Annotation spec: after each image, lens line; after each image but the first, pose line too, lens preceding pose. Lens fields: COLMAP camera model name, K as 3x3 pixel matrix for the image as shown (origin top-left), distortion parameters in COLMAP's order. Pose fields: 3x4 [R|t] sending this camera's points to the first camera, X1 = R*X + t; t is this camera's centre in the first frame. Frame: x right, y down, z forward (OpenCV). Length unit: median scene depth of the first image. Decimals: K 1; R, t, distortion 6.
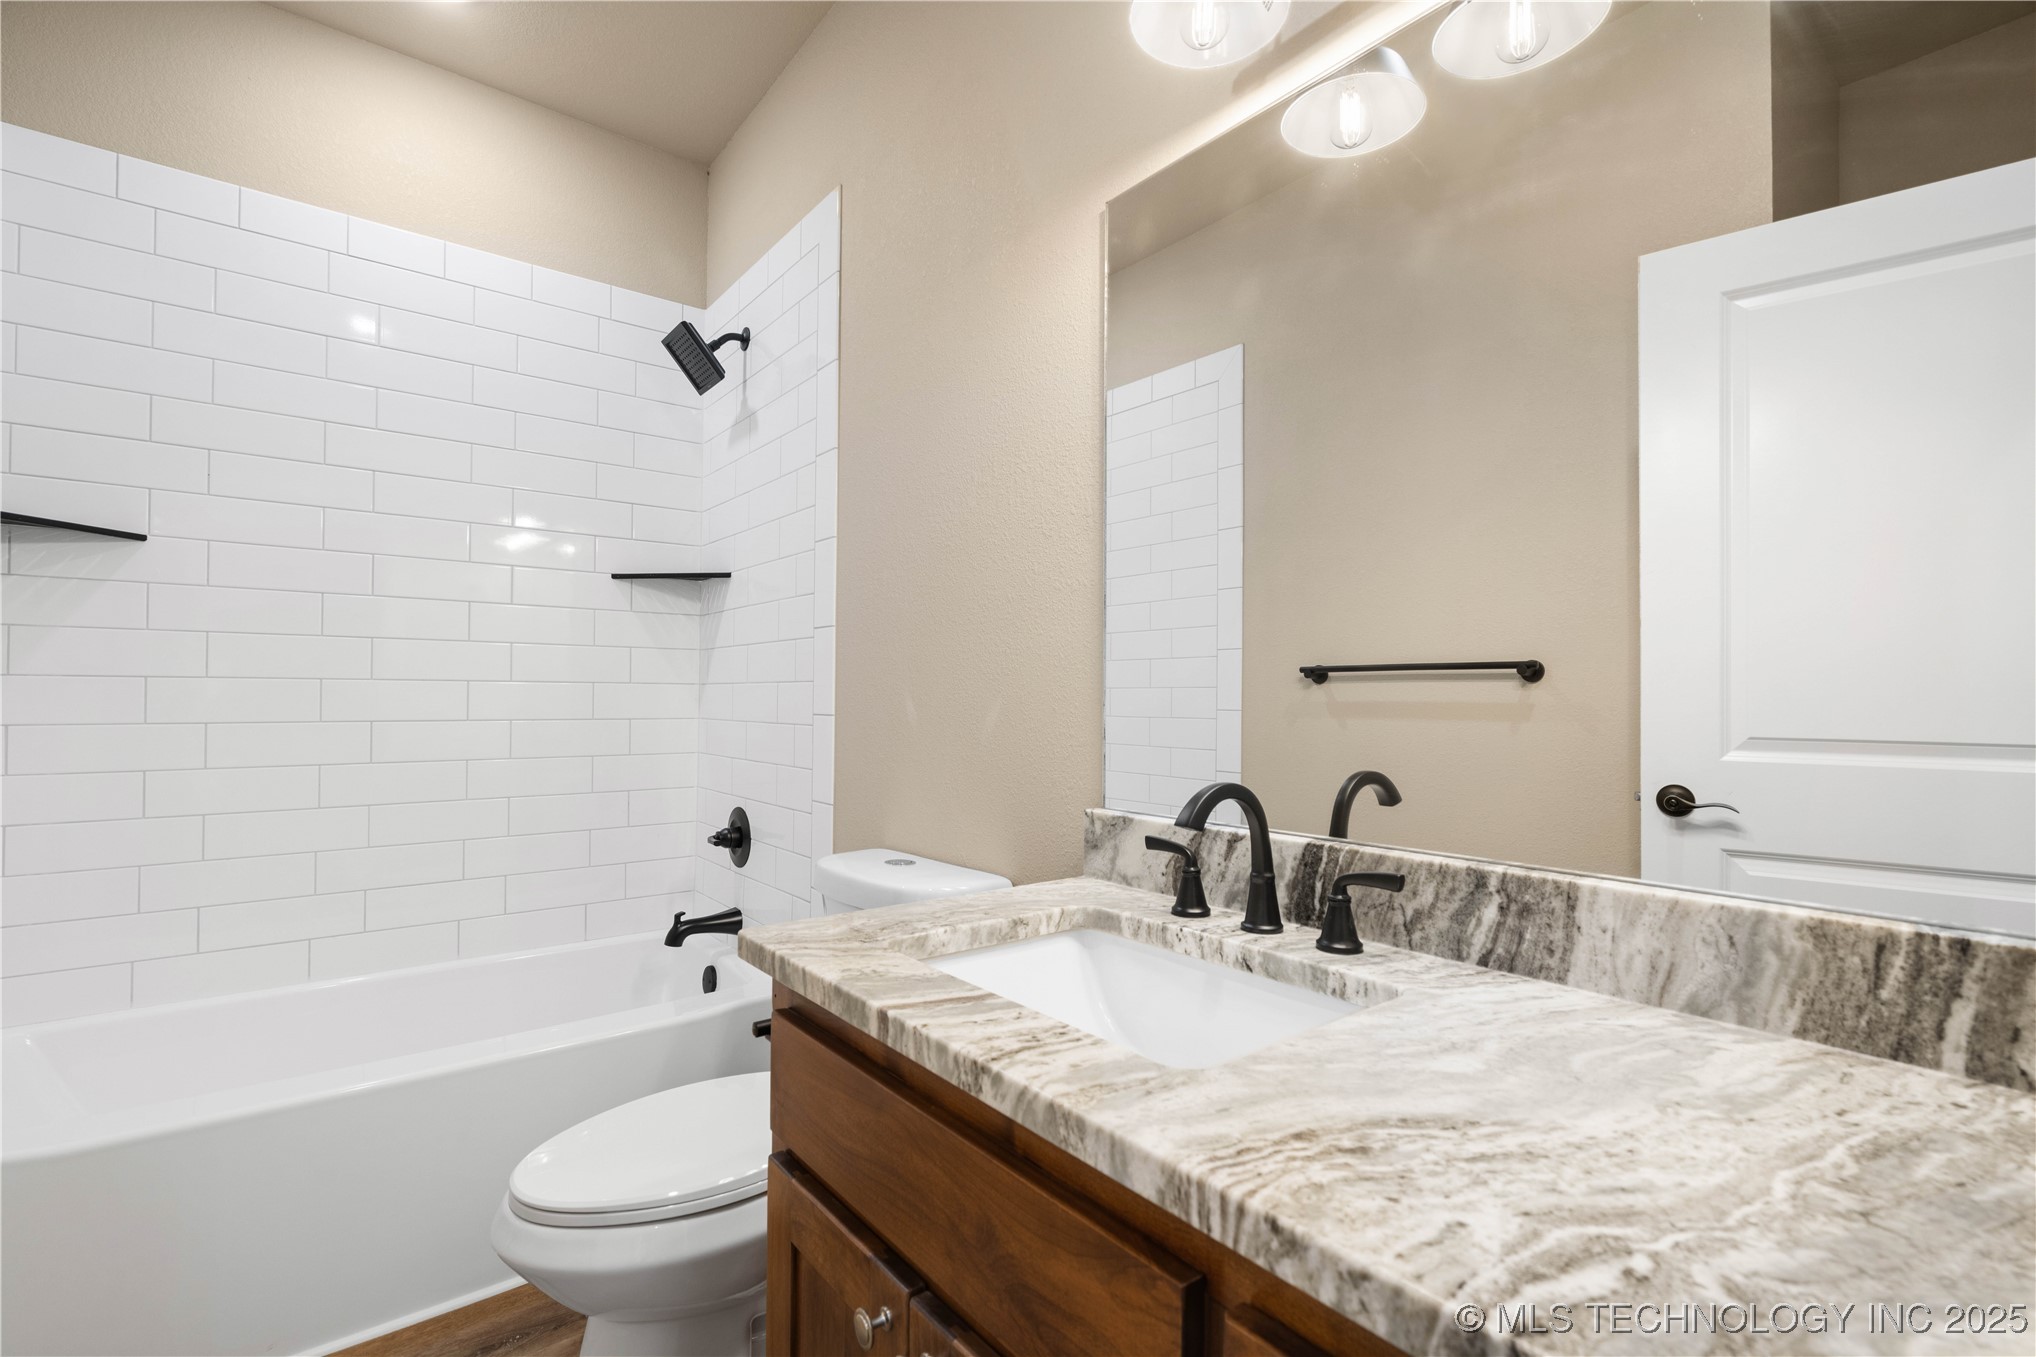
lens RADIAL K [[926.8, 0, 1020.5], [0, 926.8, 685.5], [0, 0, 1]] dist [-0.000344, -0.000264]
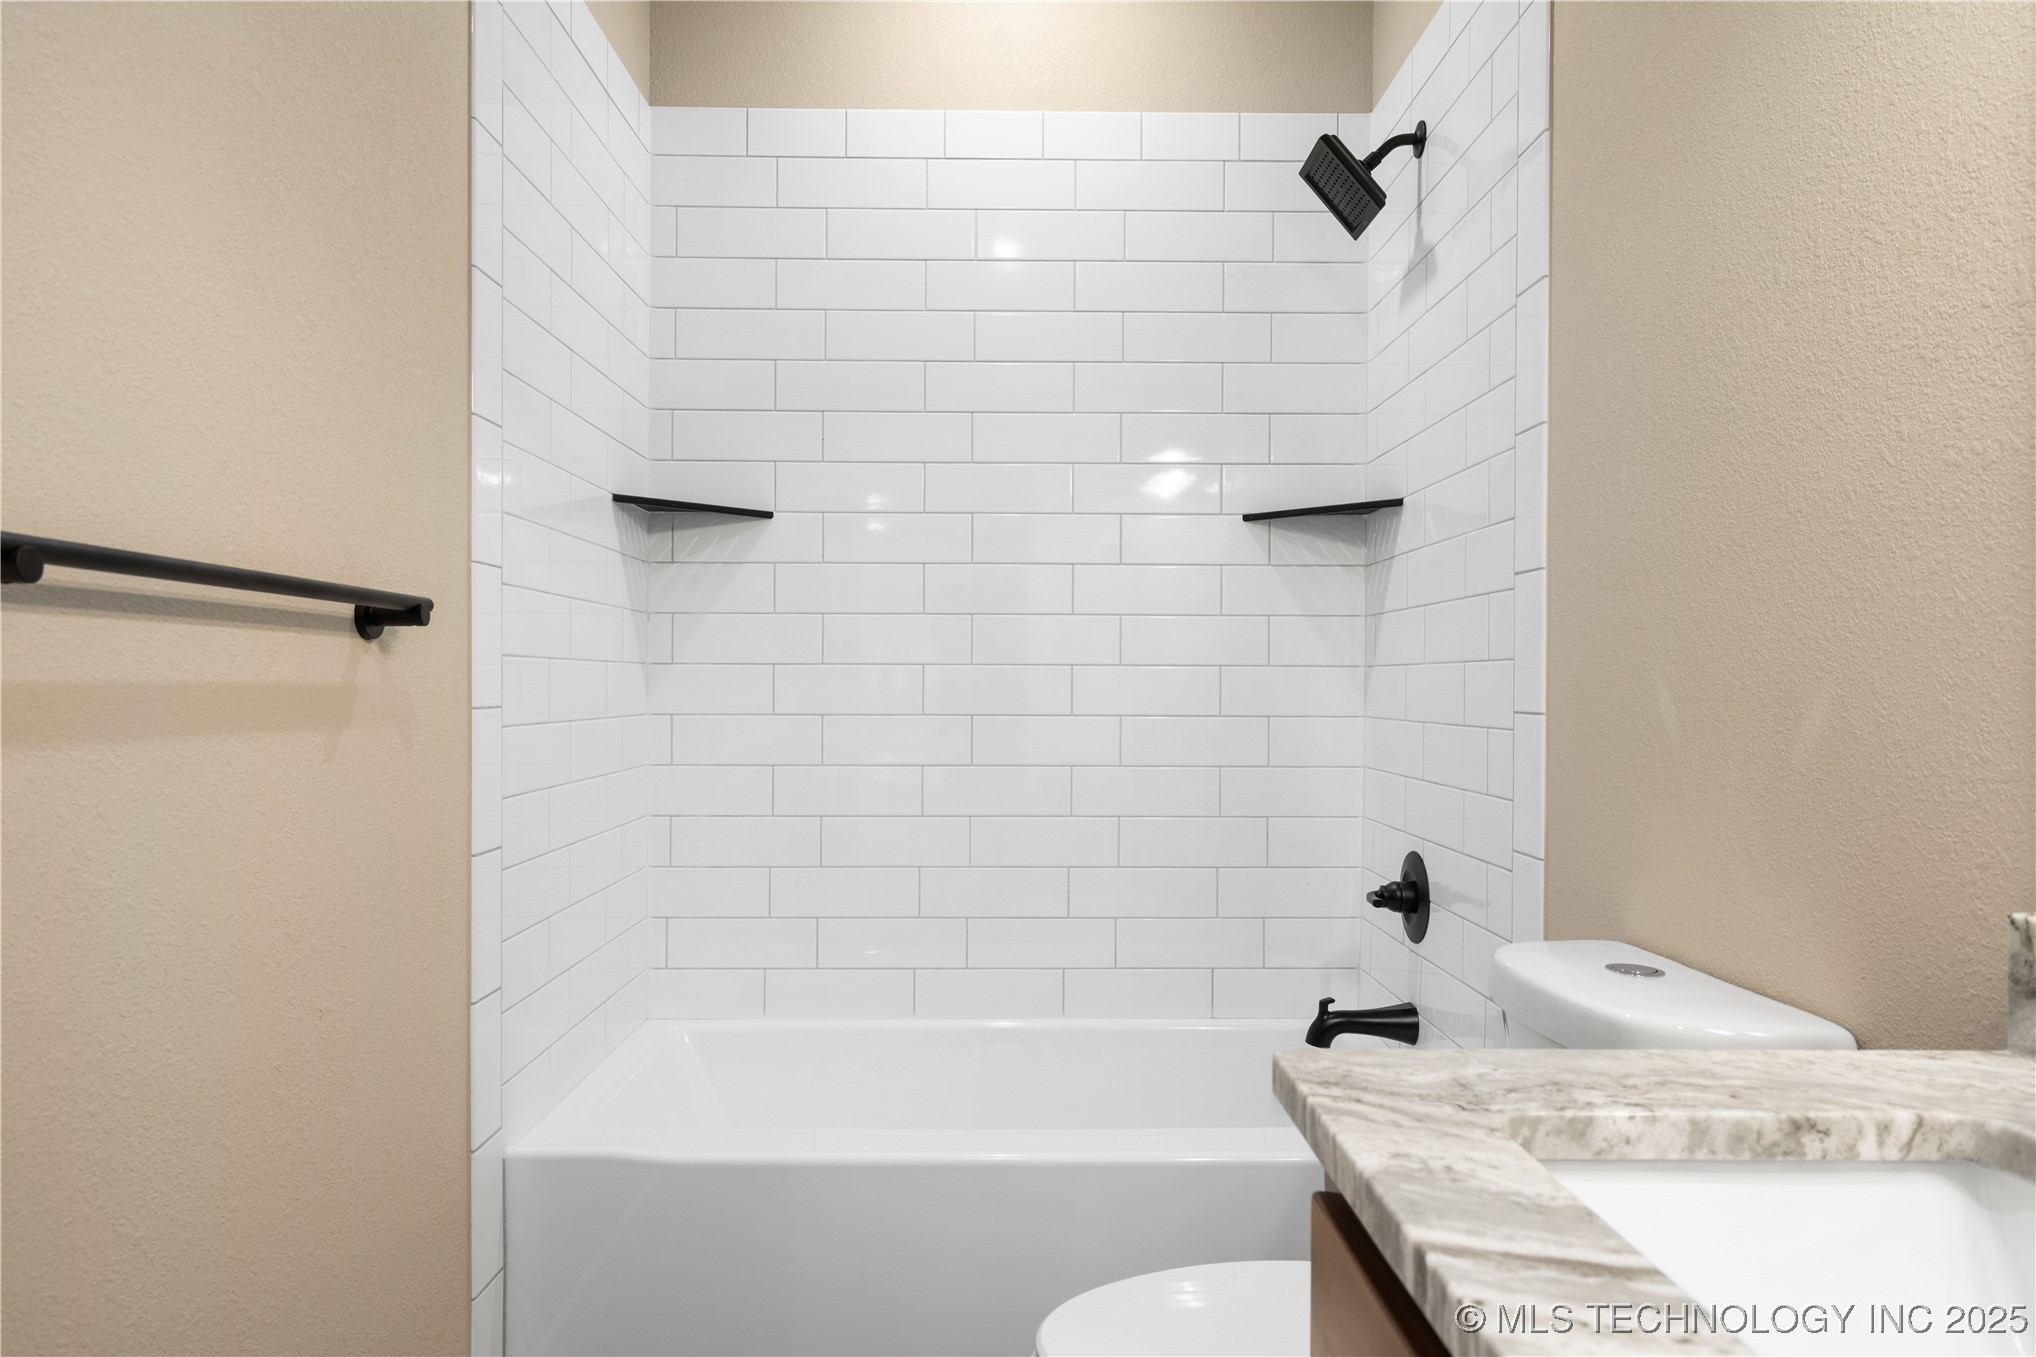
lens RADIAL K [[1321.0, 0, 1017.7], [0, 1321.0, 678.7], [0, 0, 1]] dist [0.009474, 0.001133]
pose [[0.791121, -0.005947, -0.611631, 0.099727], [0.009427, 0.999953, 0.002471, 0.006090], [0.611587, -0.007721, 0.791139, 0.163848]]
